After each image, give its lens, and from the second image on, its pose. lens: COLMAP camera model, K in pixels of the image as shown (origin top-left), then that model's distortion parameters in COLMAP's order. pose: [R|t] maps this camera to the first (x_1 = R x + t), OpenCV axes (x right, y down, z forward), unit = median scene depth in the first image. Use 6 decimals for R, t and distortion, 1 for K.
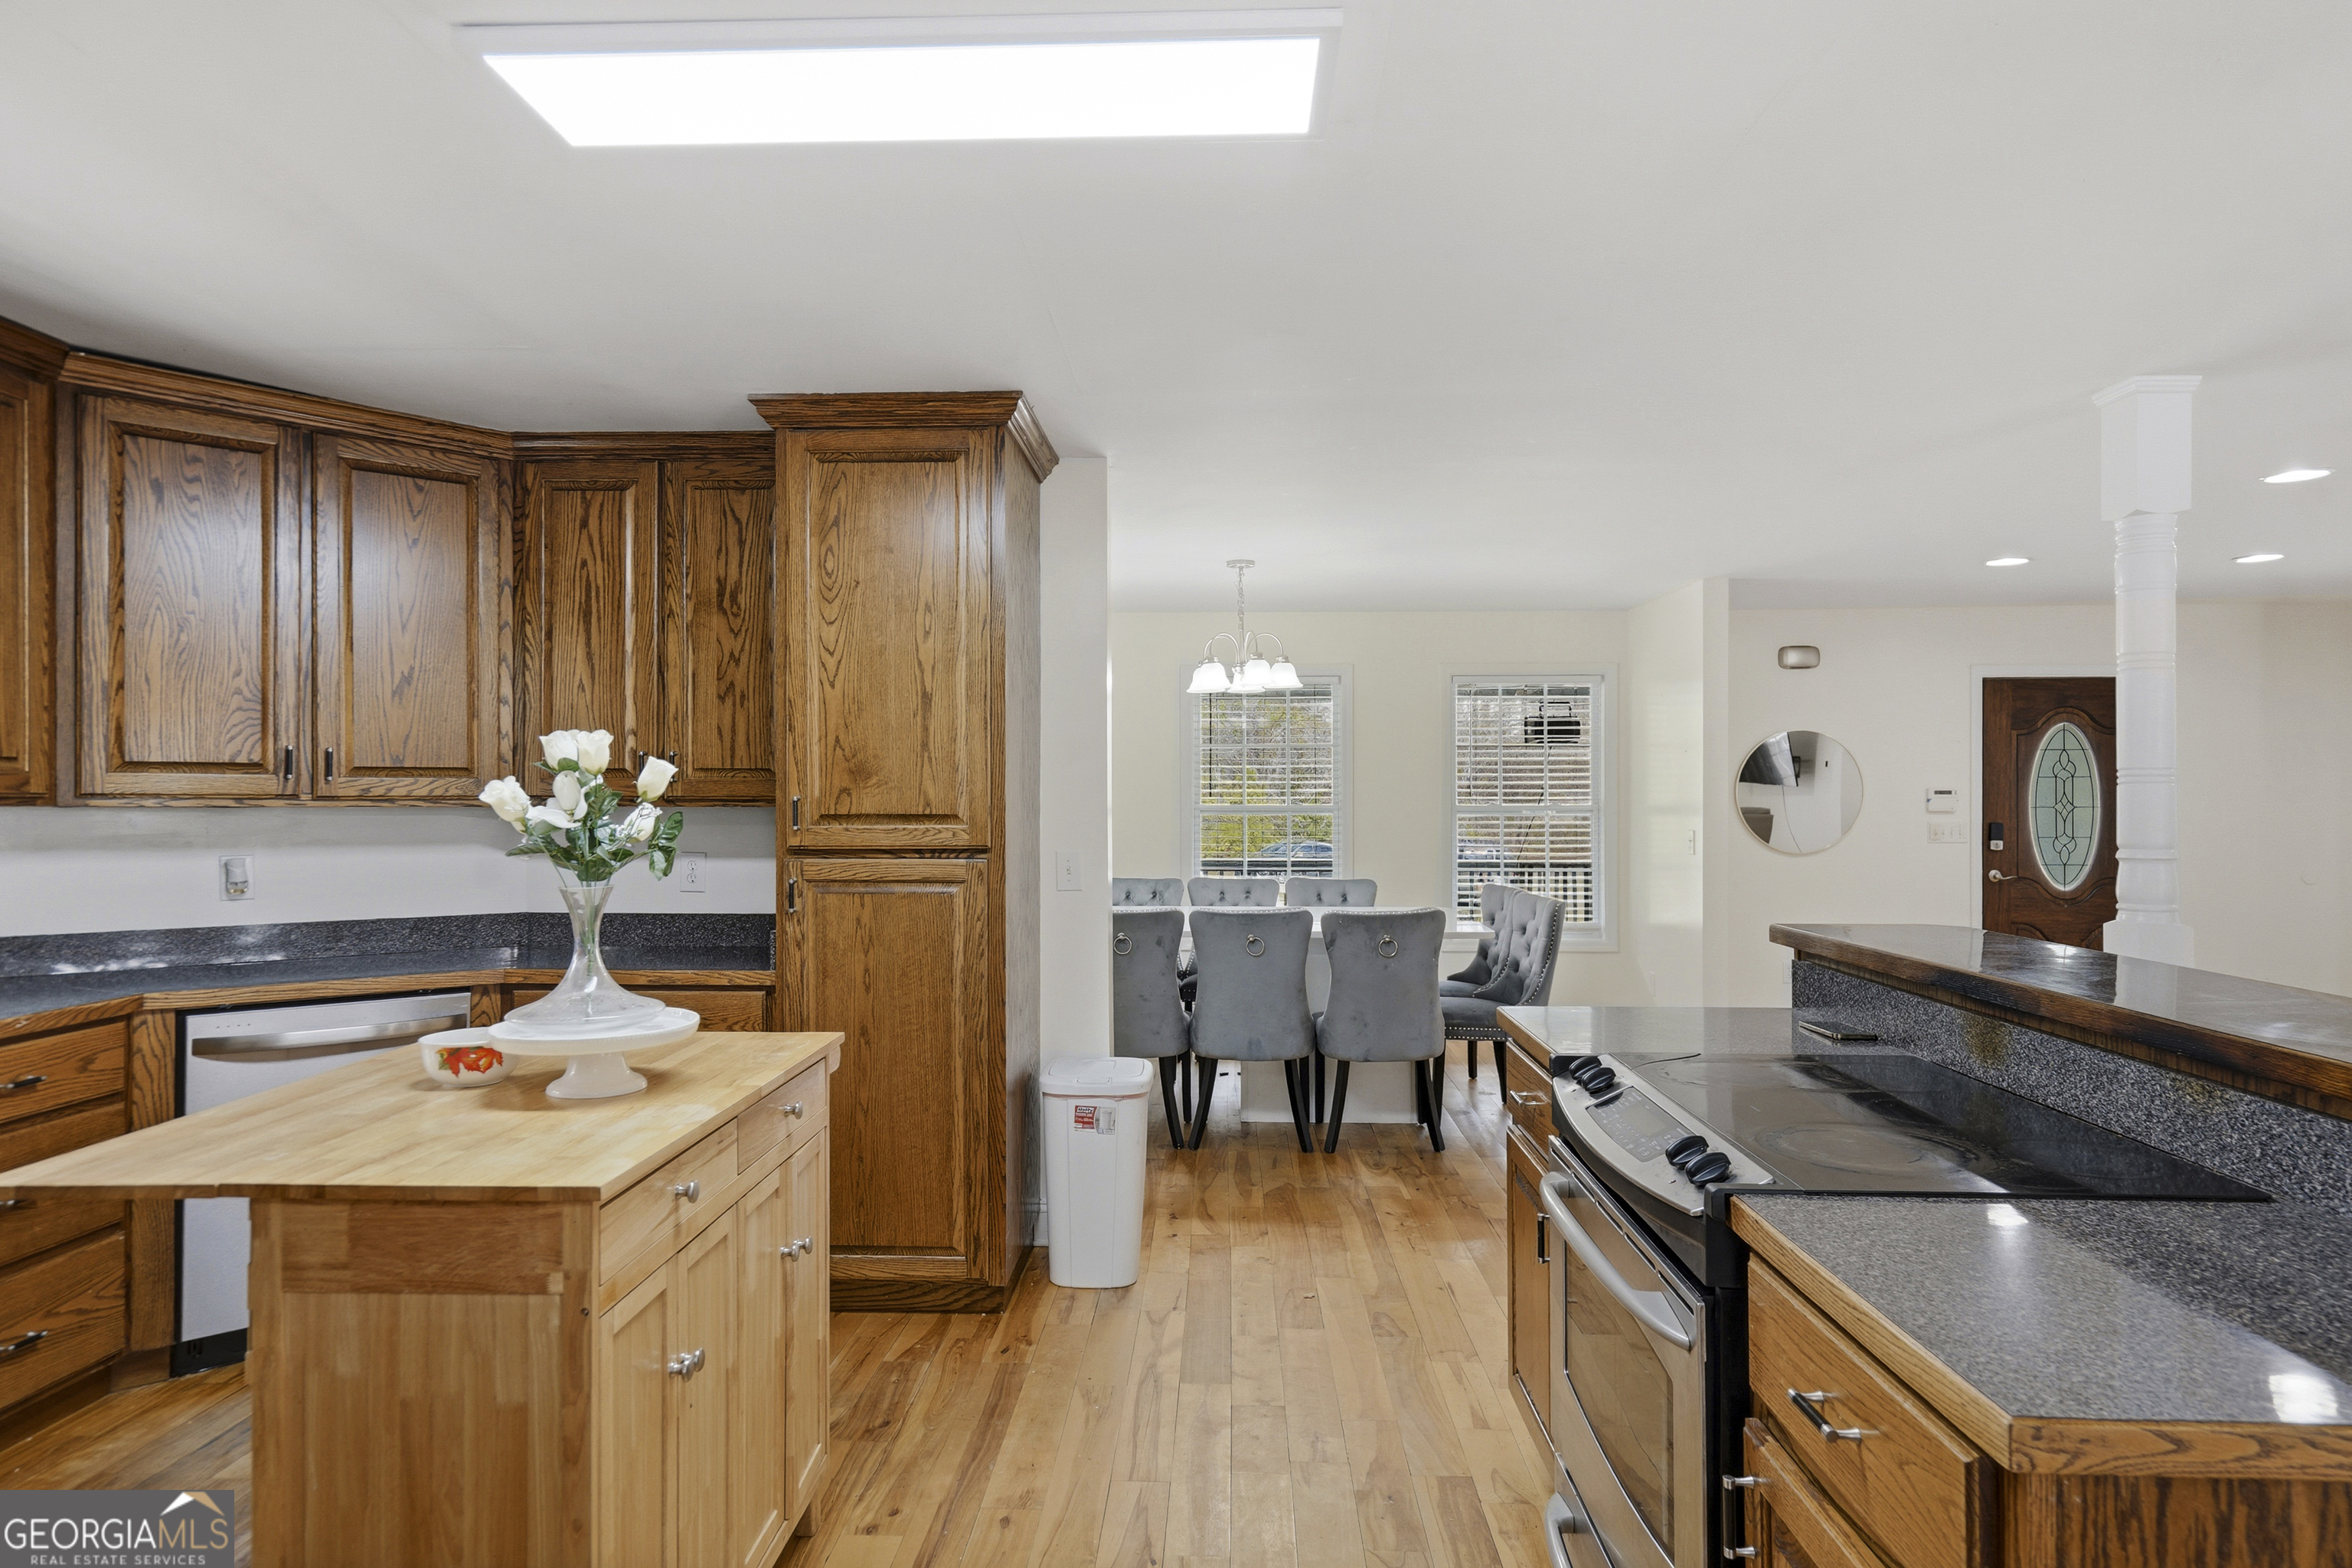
lens RADIAL K [[1329.1, 0, 1171.4], [0, 1329.1, 787.5], [0, 0, 1]] dist [0.004081, -0.002650]
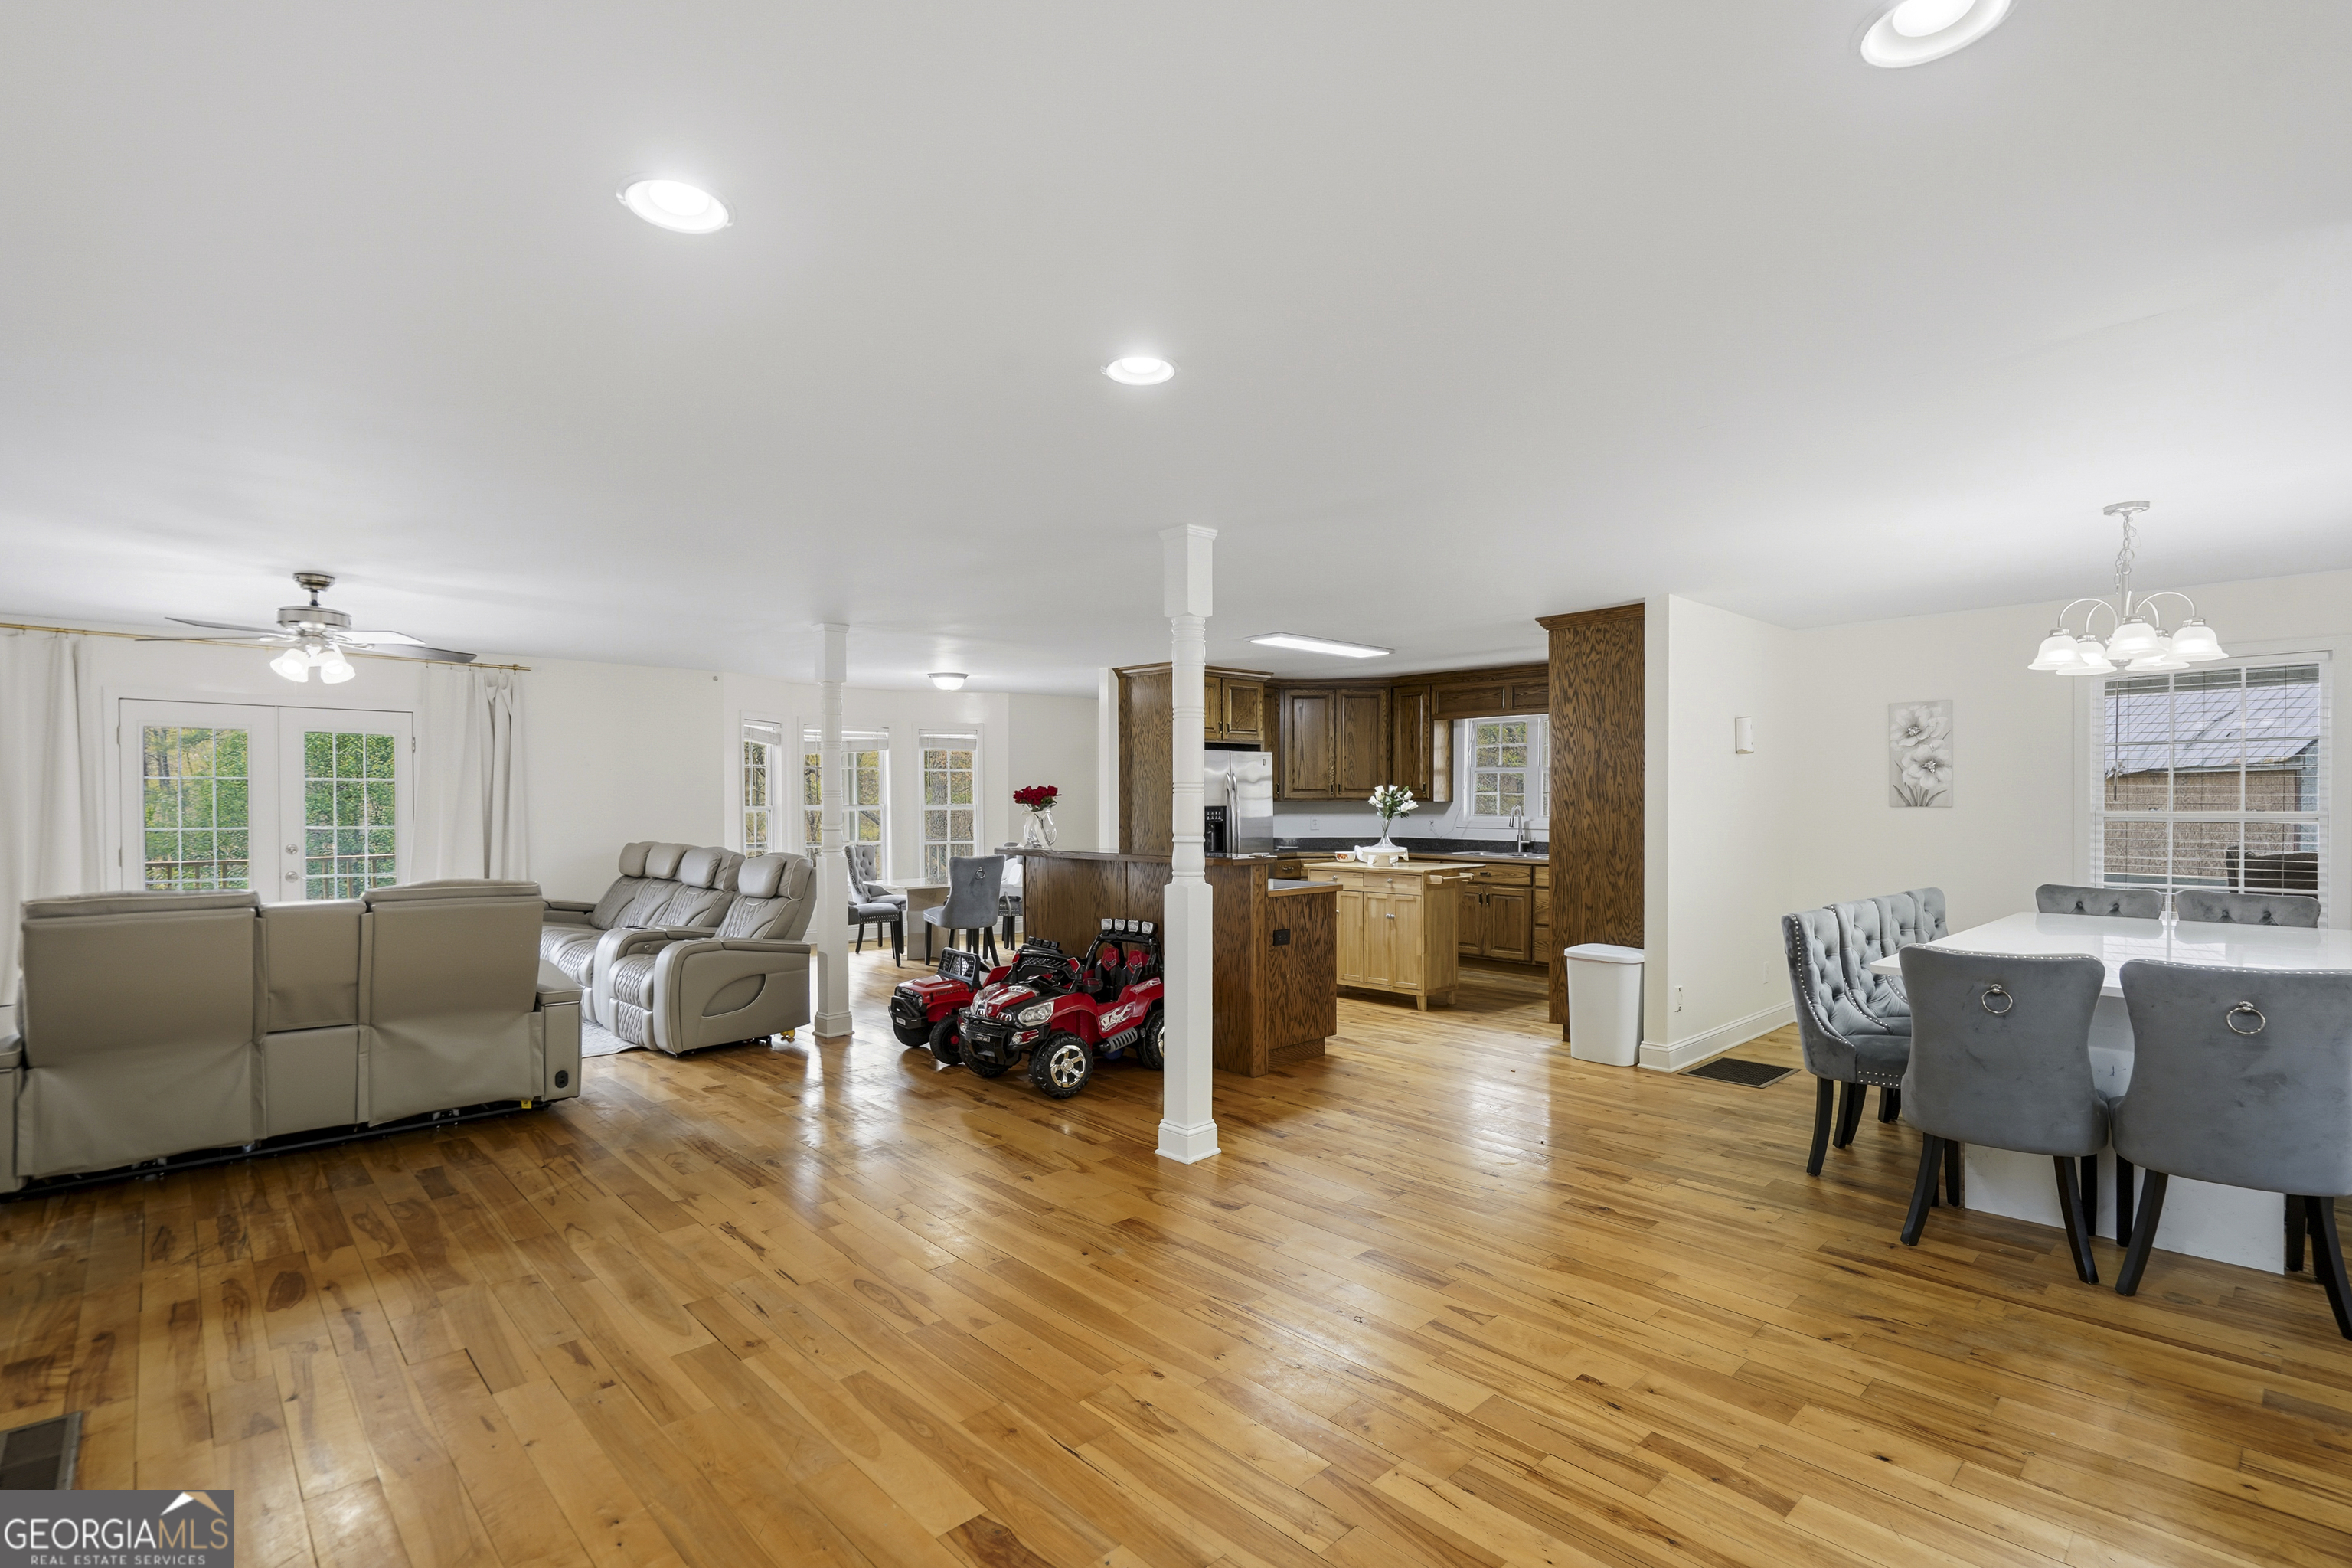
lens RADIAL K [[1081.4, 0, 1179.0], [0, 1081.4, 814.1], [0, 0, 1]] dist [-0.002178, -0.000070]
pose [[-0.699368, 0.009794, -0.714694, 1.583068], [0.006694, 0.999952, 0.007153, 0.013726], [0.714730, 0.000218, -0.699400, 1.825658]]
